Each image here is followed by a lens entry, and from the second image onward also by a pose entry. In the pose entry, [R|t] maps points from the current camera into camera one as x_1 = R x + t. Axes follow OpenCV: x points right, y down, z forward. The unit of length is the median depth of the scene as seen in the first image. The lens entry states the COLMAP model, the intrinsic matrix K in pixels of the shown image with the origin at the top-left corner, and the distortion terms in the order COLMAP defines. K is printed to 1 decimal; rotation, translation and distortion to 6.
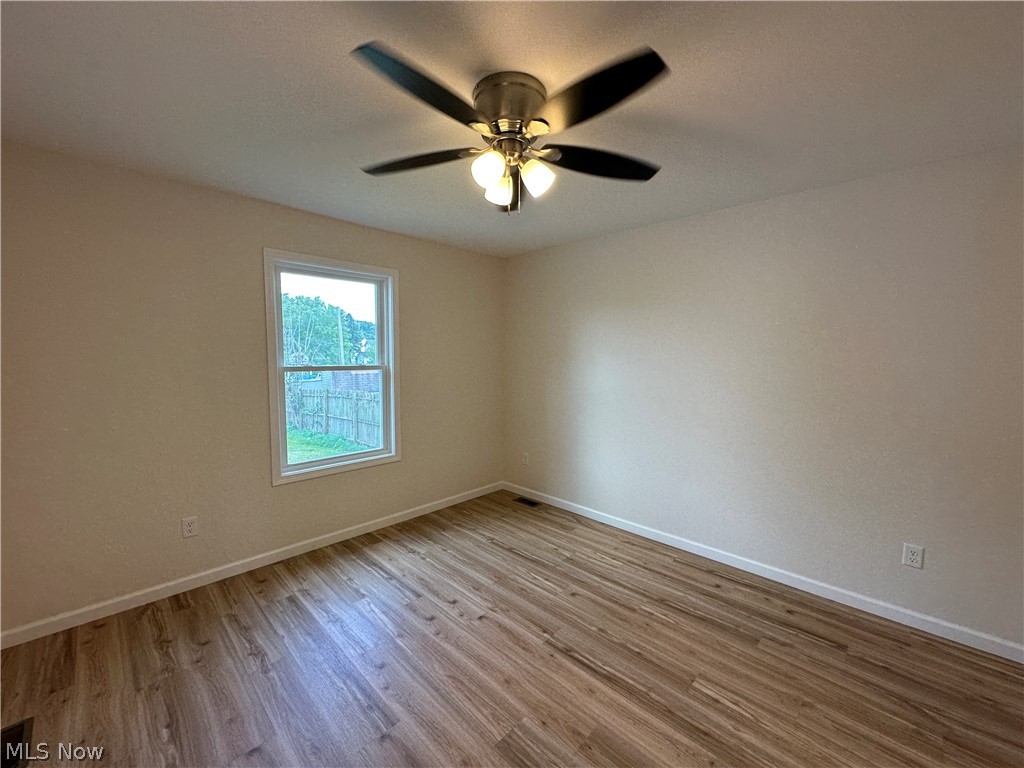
lens RADIAL K [[408.6, 0, 512.0], [0, 408.6, 384.0], [0, 0, 1]] dist [-0.002737, -0.000184]
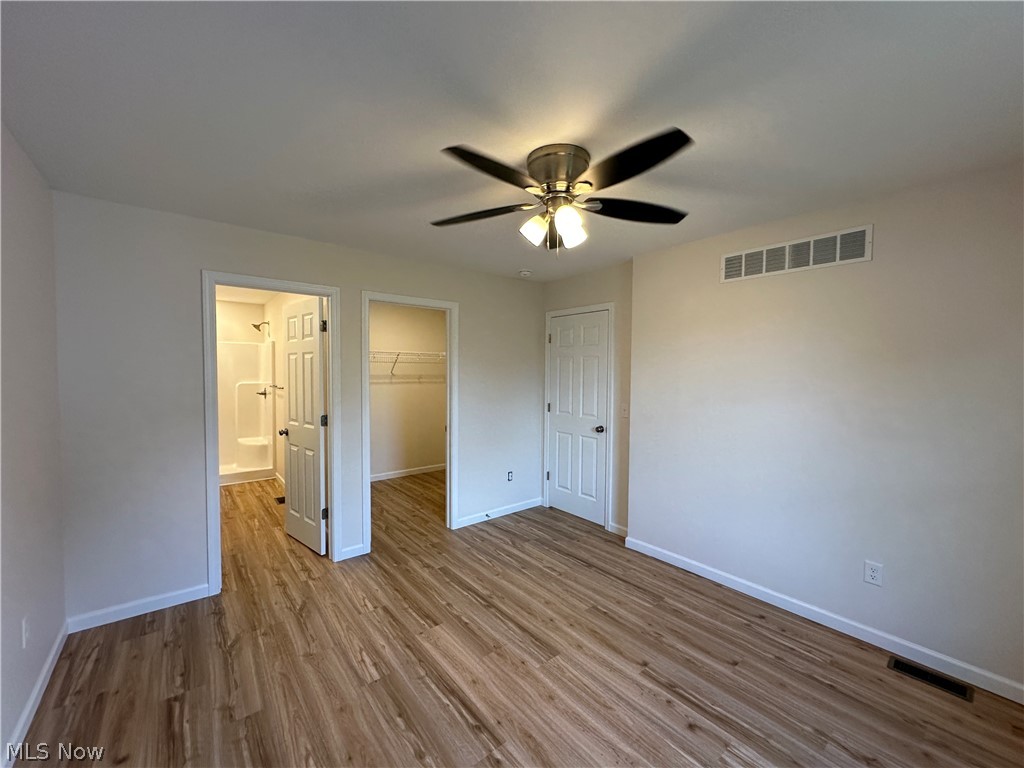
lens RADIAL K [[408.6, 0, 512.0], [0, 408.6, 384.0], [0, 0, 1]] dist [-0.002737, -0.000184]
pose [[-0.993213, -0.018518, 0.114826, -0.017653], [-0.005779, 0.993882, 0.110296, -0.162752], [-0.116166, 0.108884, -0.987244, 1.946286]]
